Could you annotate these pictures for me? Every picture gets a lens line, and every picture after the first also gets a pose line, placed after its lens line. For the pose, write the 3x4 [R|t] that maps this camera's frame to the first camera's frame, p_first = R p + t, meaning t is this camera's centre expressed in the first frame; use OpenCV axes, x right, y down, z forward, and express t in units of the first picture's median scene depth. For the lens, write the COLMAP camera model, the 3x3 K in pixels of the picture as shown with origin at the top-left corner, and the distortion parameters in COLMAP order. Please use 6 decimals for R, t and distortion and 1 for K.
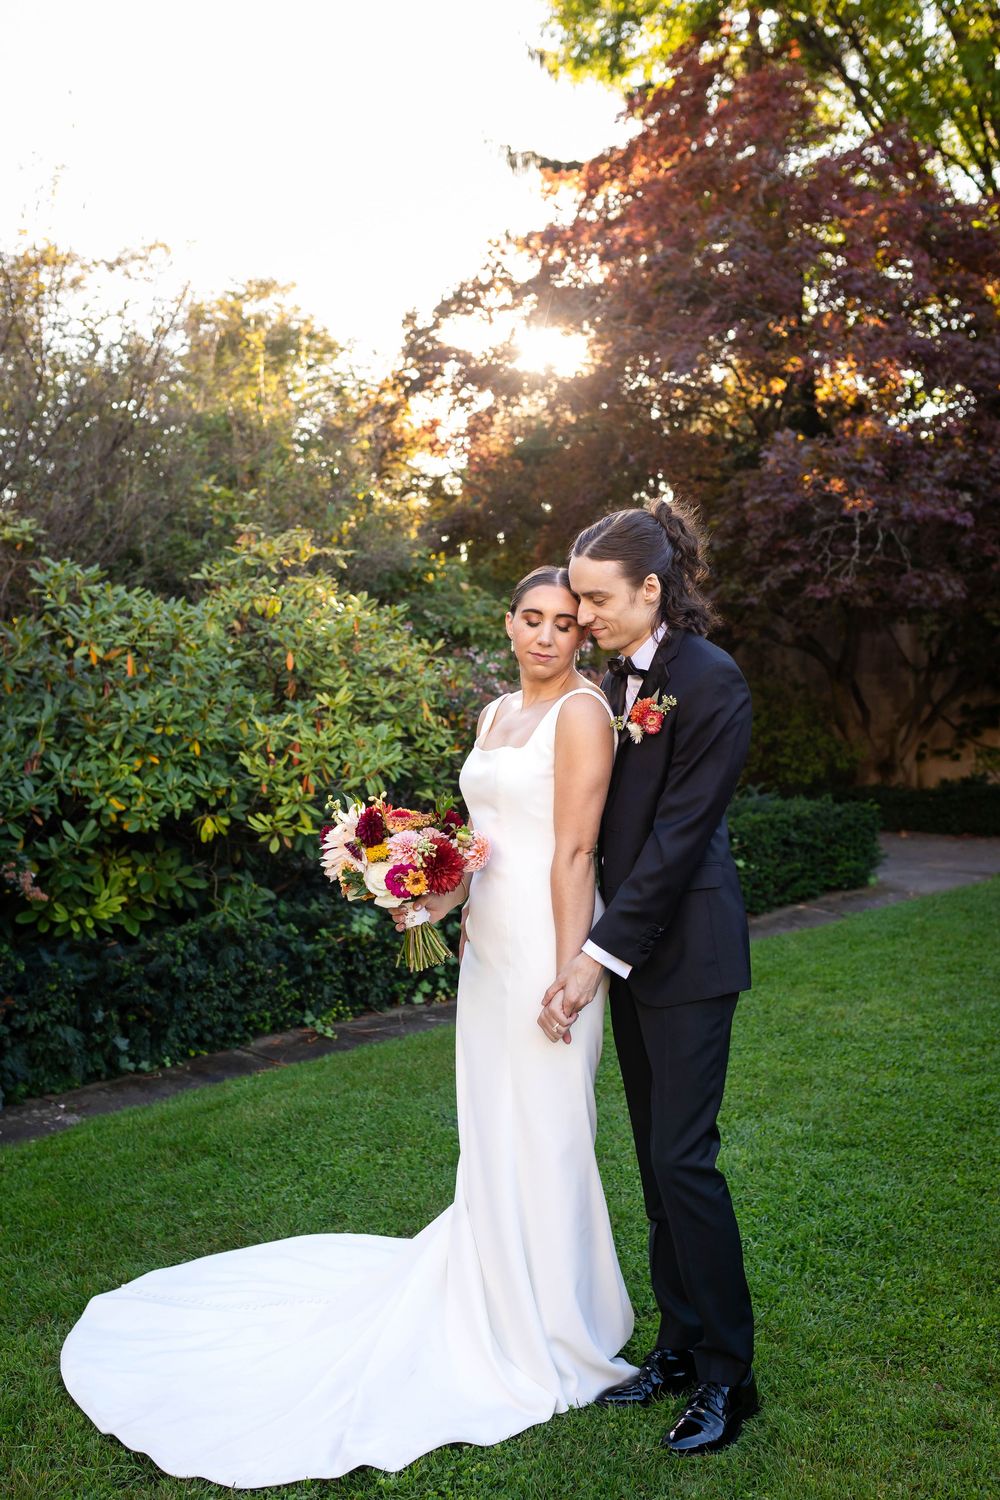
lens RADIAL K [[1513.3, 0, 488.4], [0, 1513.3, 727.6], [0, 0, 1]] dist [-0.001552, 0.015051]
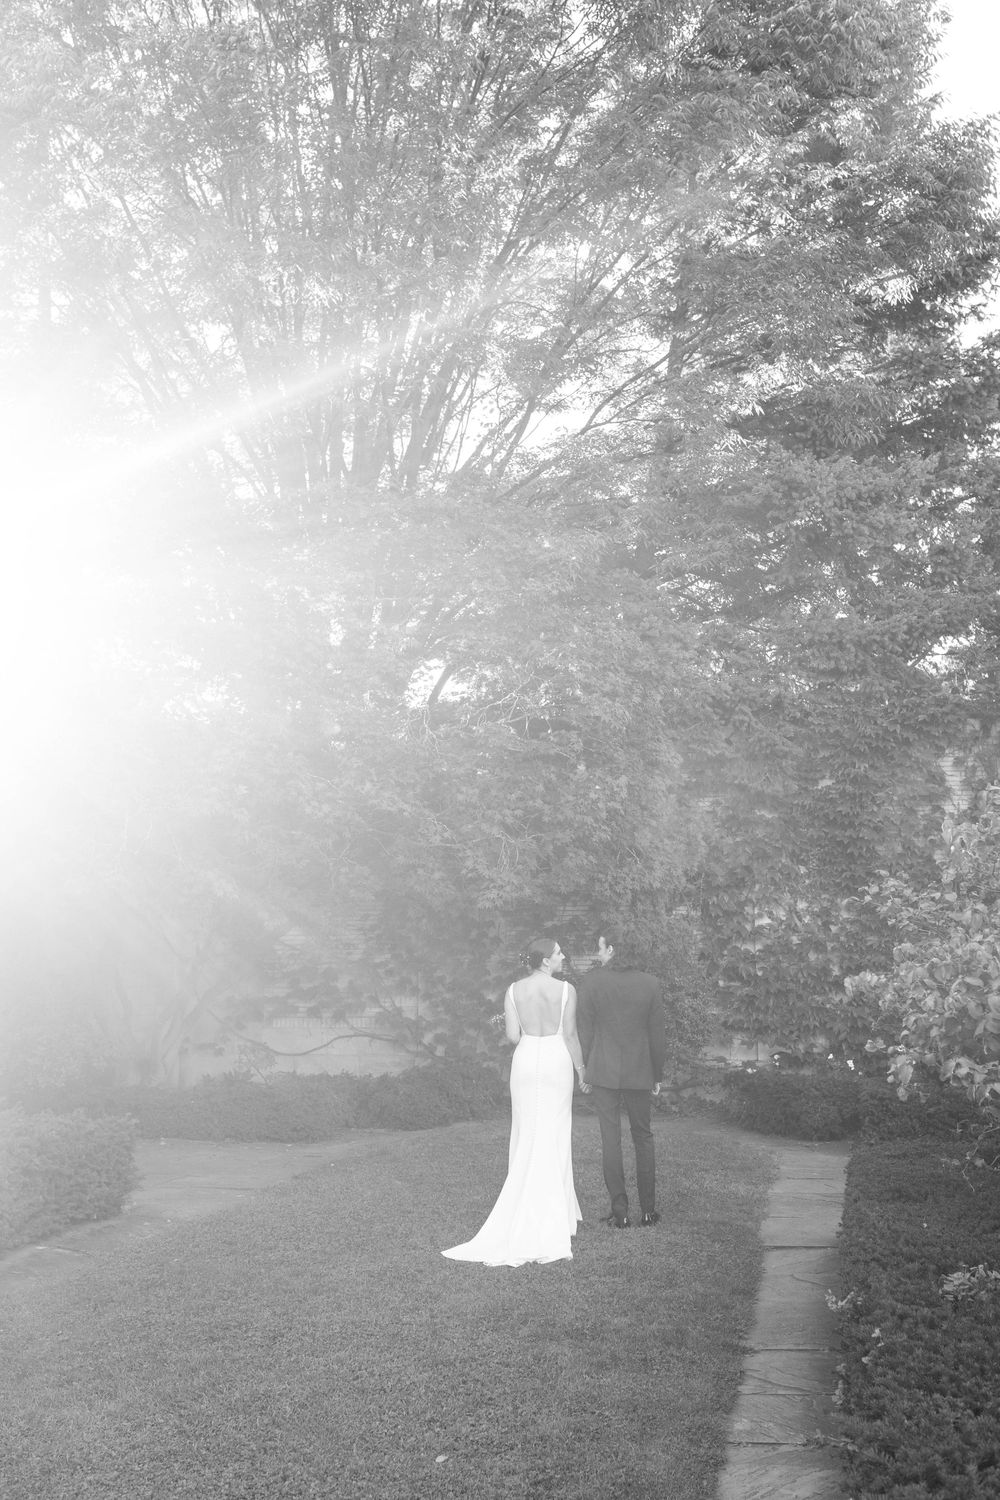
lens RADIAL K [[1513.3, 0, 488.4], [0, 1513.3, 727.6], [0, 0, 1]] dist [-0.001552, 0.015051]
pose [[0.889711, 0.080364, 0.449394, 0.035978], [0.003826, 0.983037, -0.183368, -0.018191], [-0.456507, 0.164864, 0.874312, 0.137170]]
